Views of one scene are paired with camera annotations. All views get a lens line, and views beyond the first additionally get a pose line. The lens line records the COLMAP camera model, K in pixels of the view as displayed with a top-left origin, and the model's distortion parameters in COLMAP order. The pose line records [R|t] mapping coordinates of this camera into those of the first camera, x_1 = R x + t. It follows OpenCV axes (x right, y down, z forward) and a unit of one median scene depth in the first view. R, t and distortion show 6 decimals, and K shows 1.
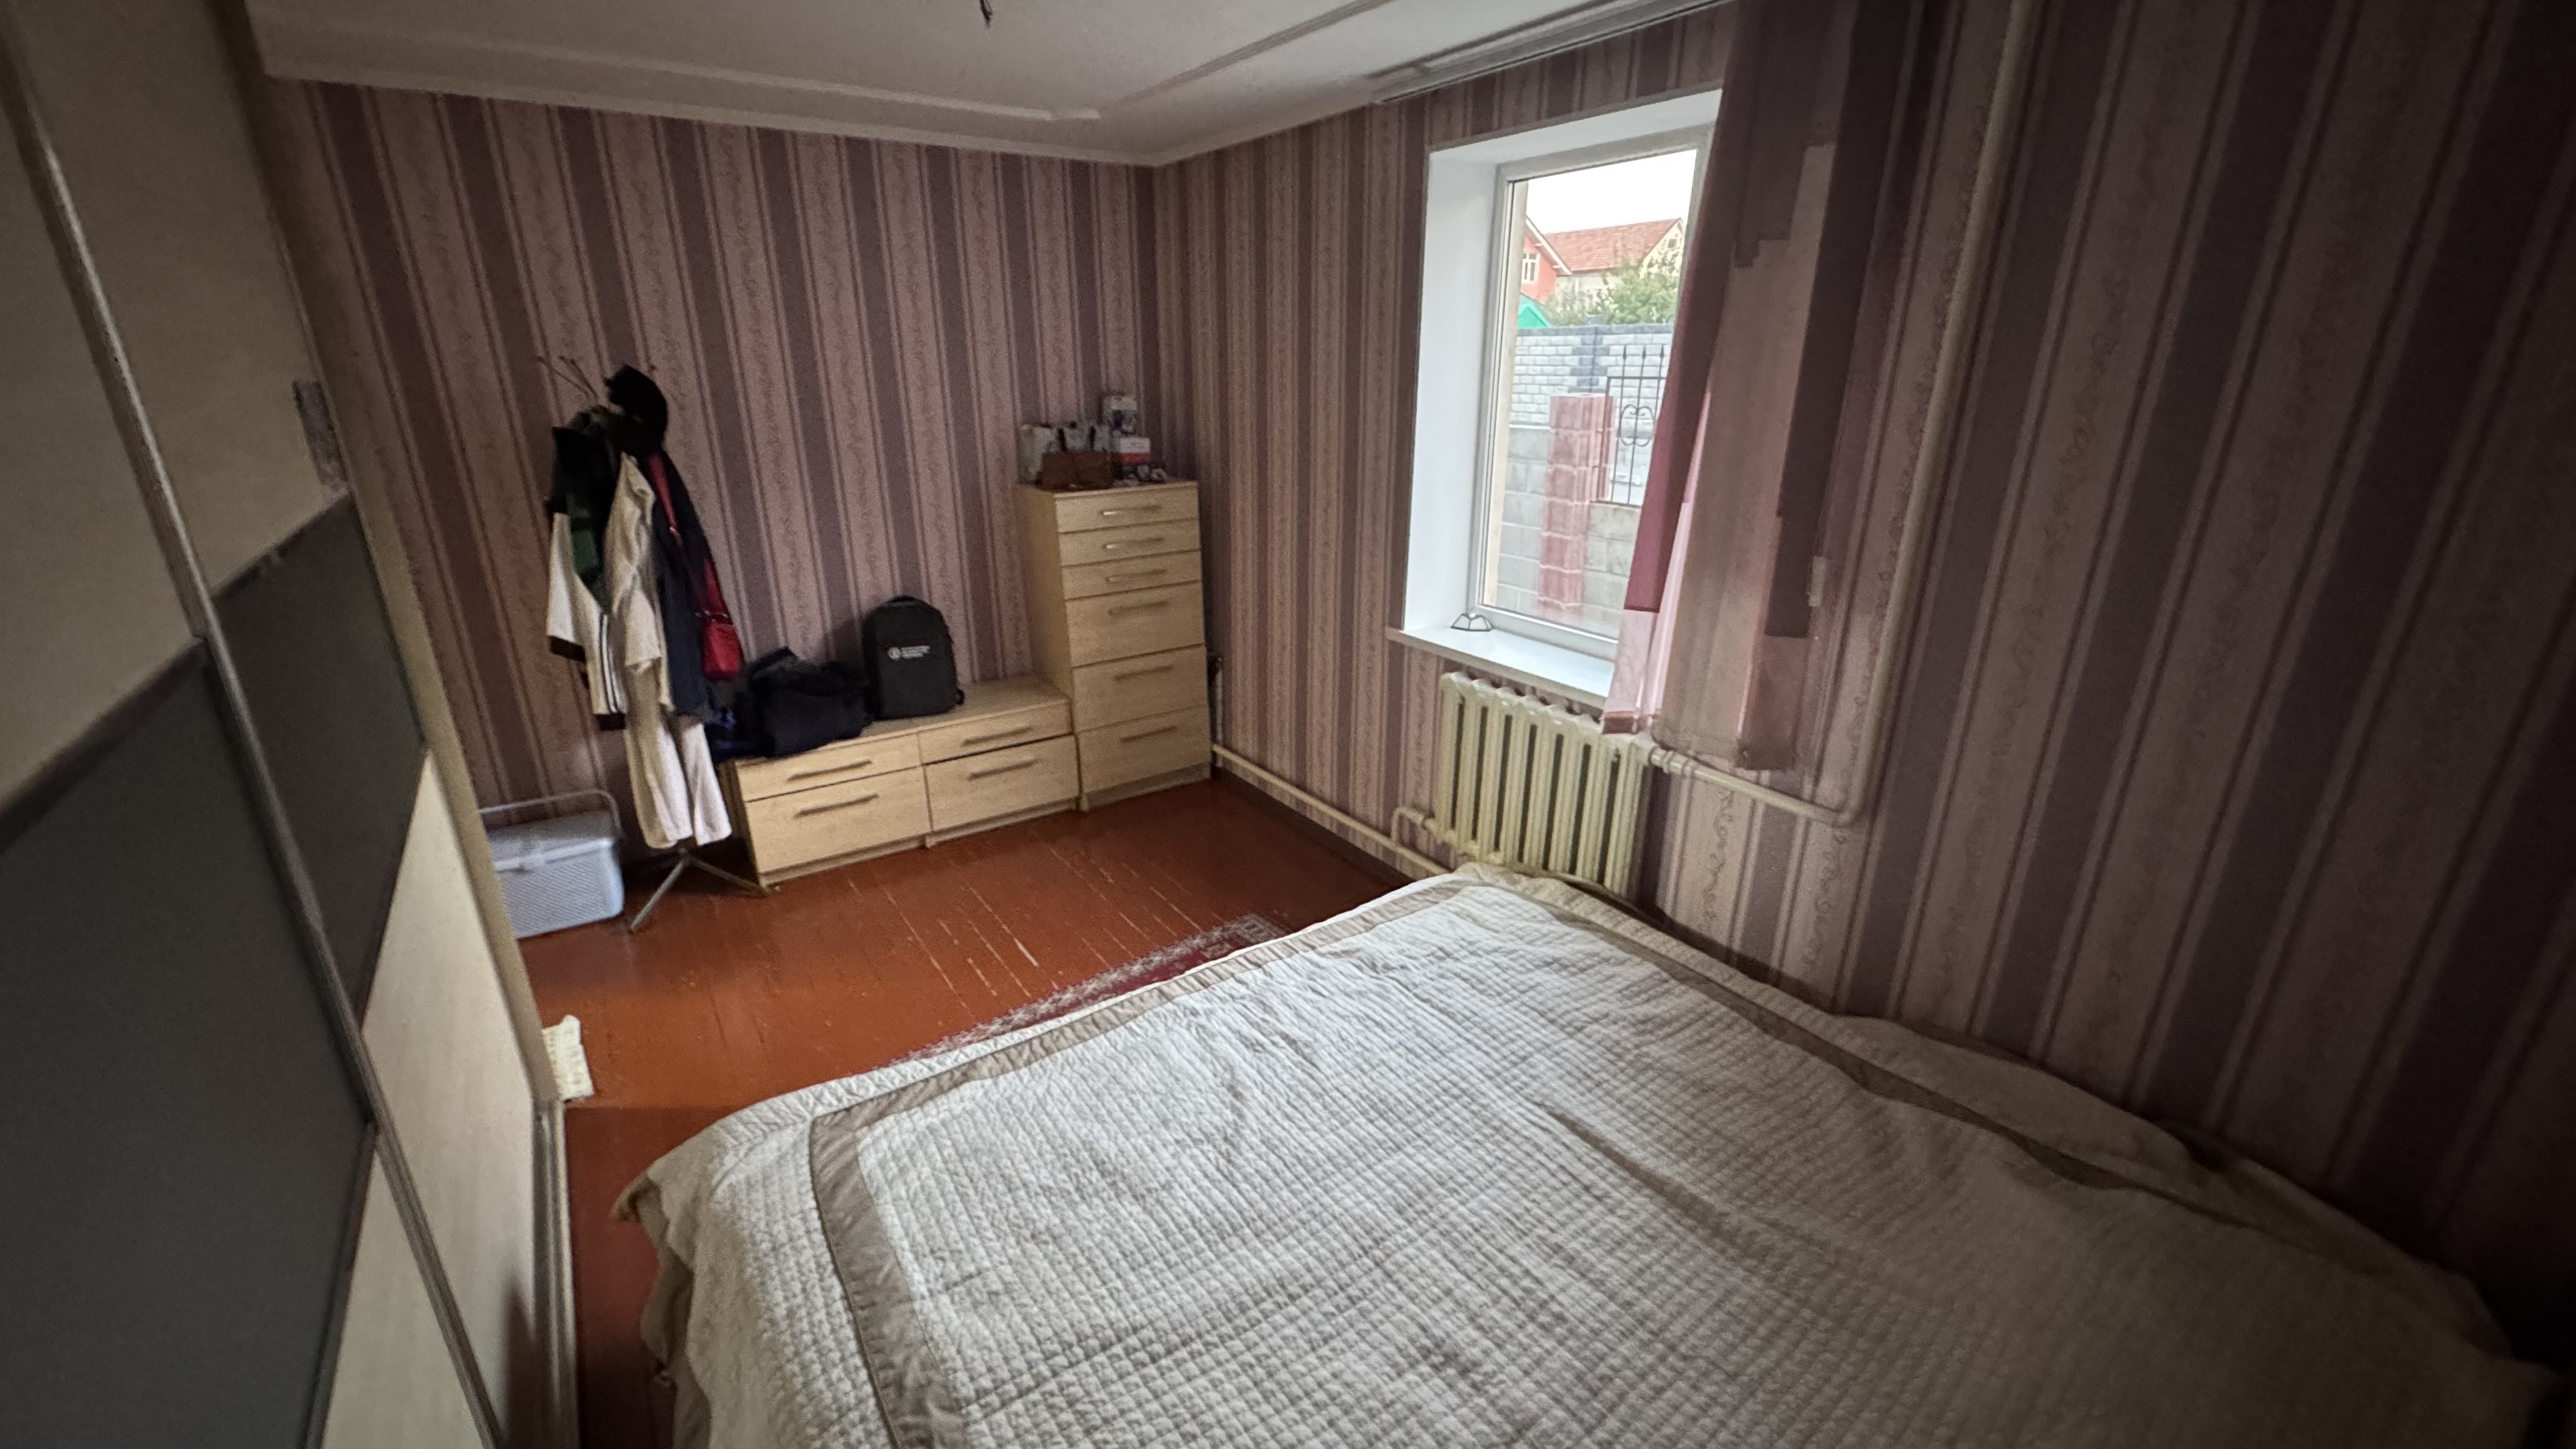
lens RADIAL K [[1027.5, 0, 1288.0], [0, 1027.5, 724.5], [0, 0, 1]] dist [-0.000934, 0.000316]
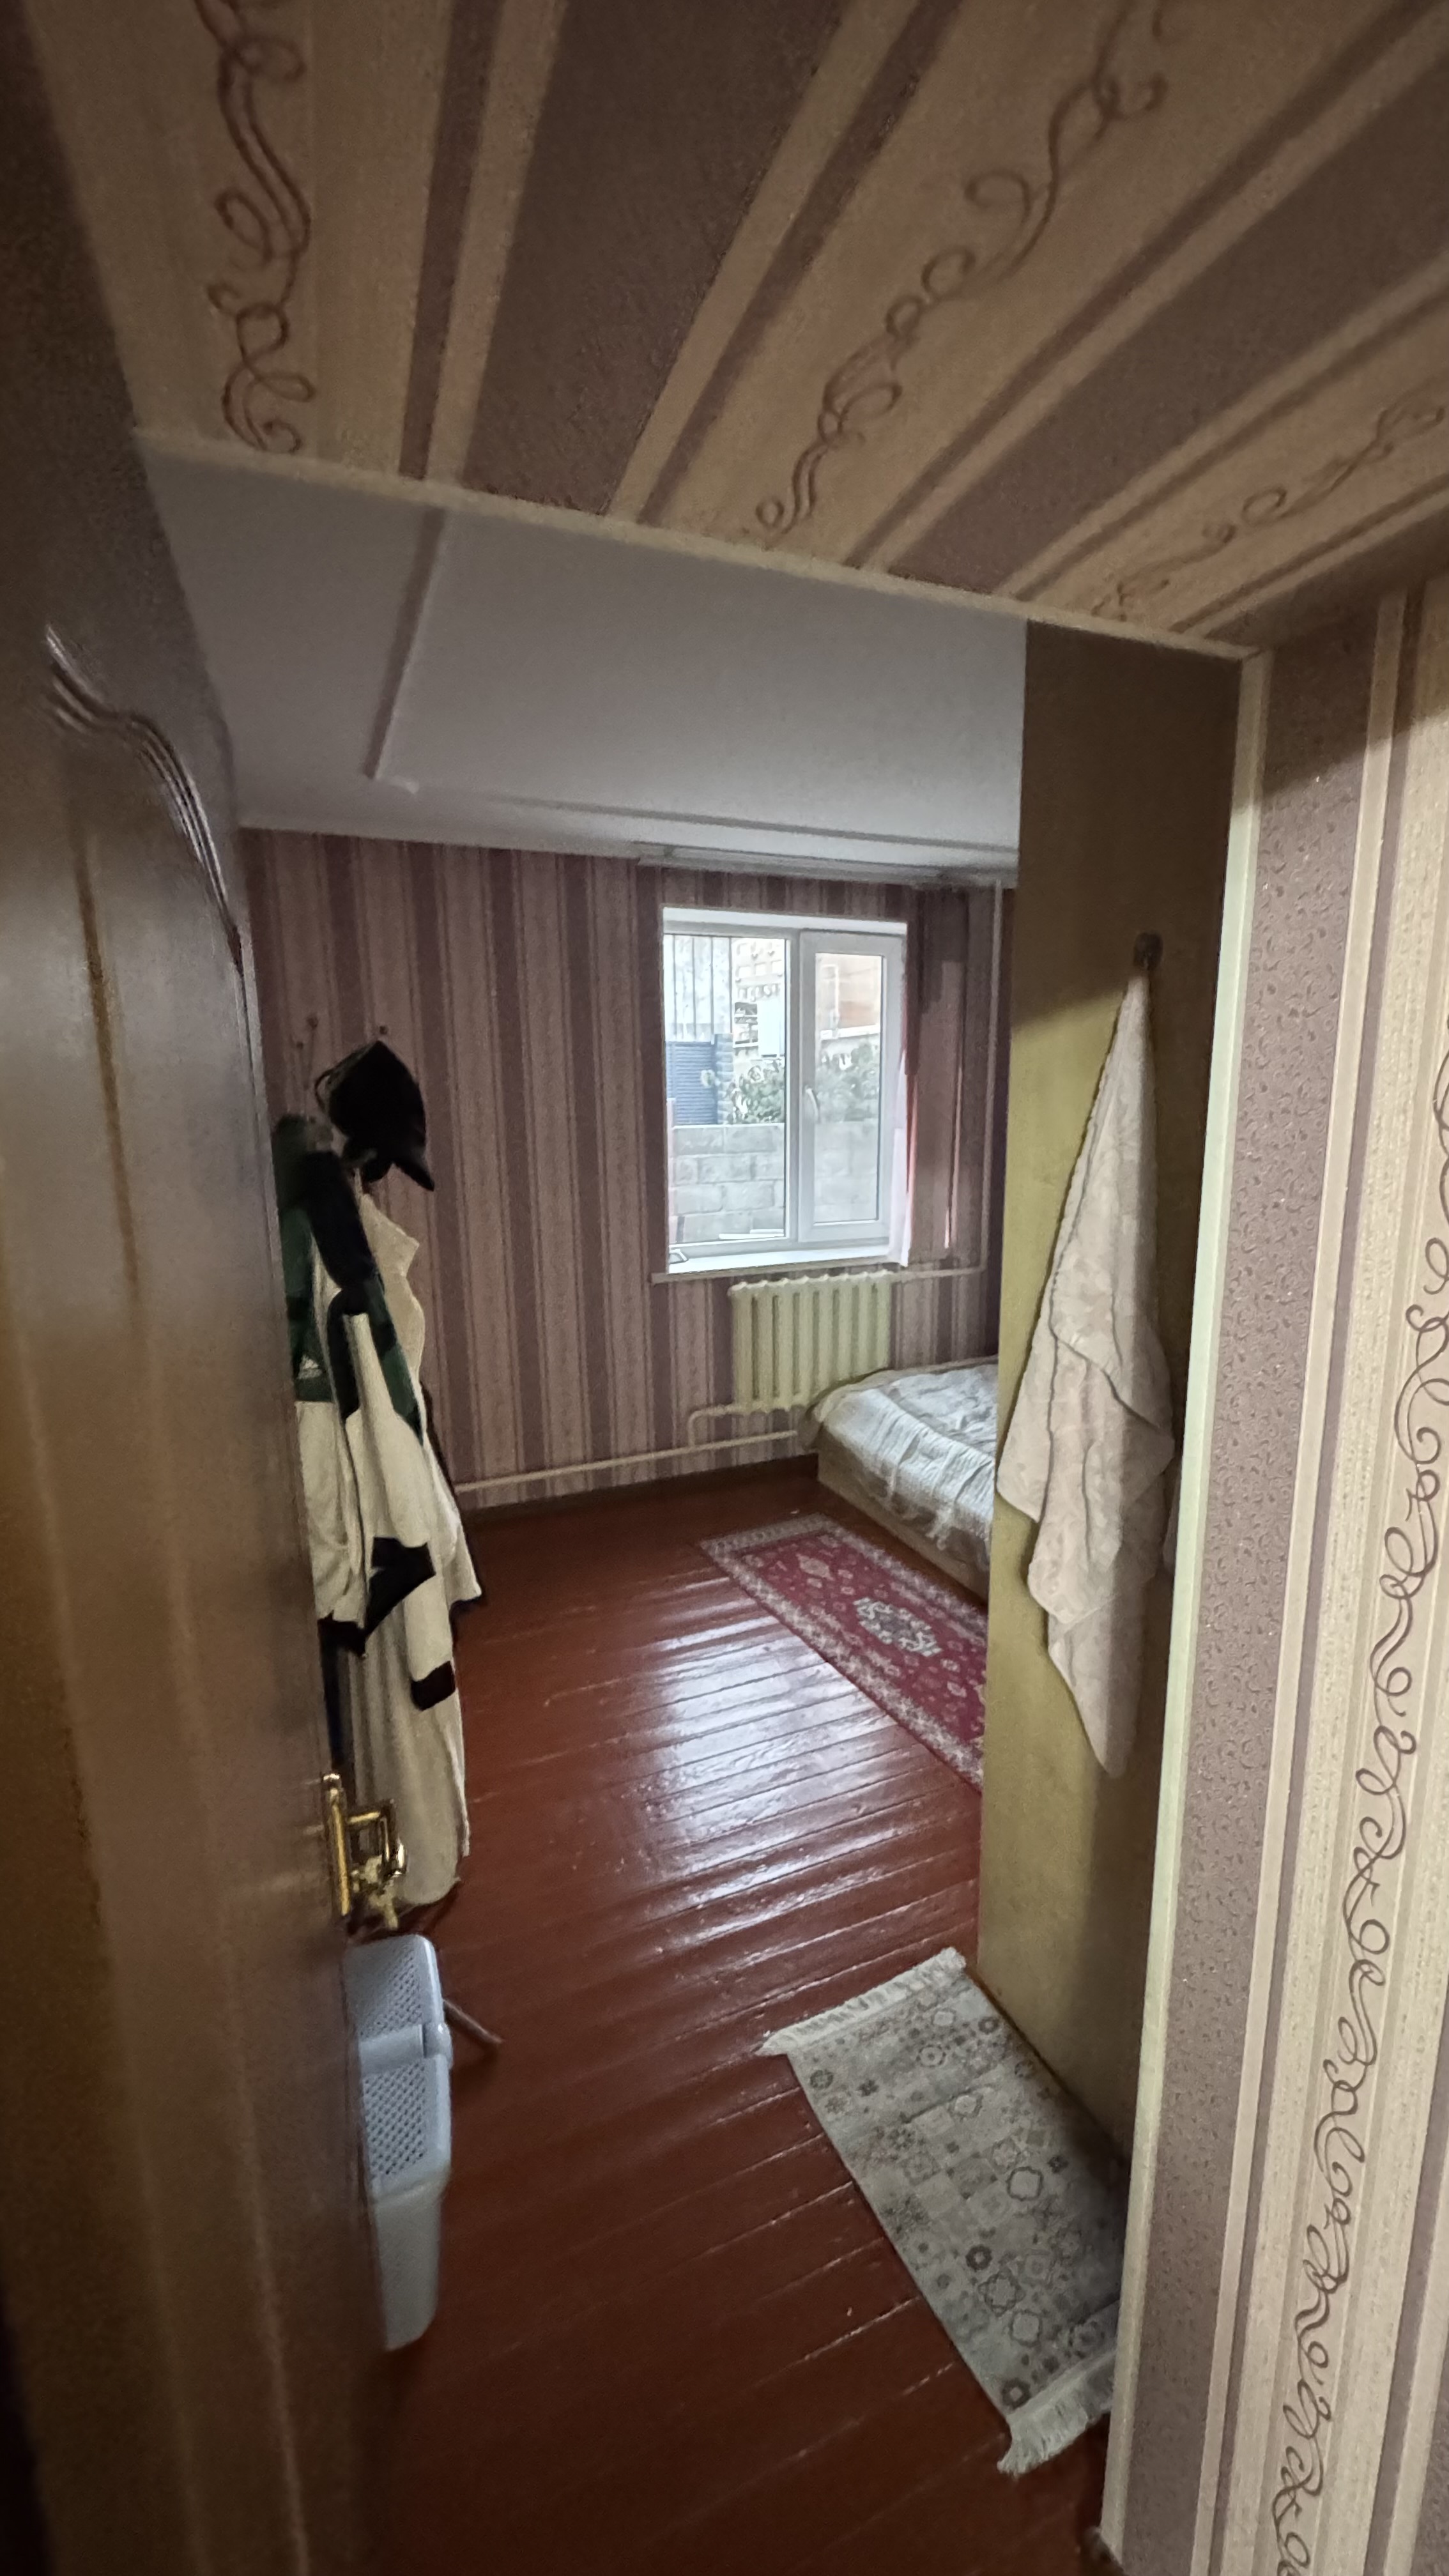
lens RADIAL K [[1027.5, 0, 724.5], [0, 1027.5, 1288.0], [0, 0, 1]] dist [-0.000934, 0.000316]
pose [[0.208281, -0.188259, 0.959780, -1.249421], [0.354627, 0.929062, 0.105277, -0.212230], [-0.911515, 0.318436, 0.260268, 0.753567]]
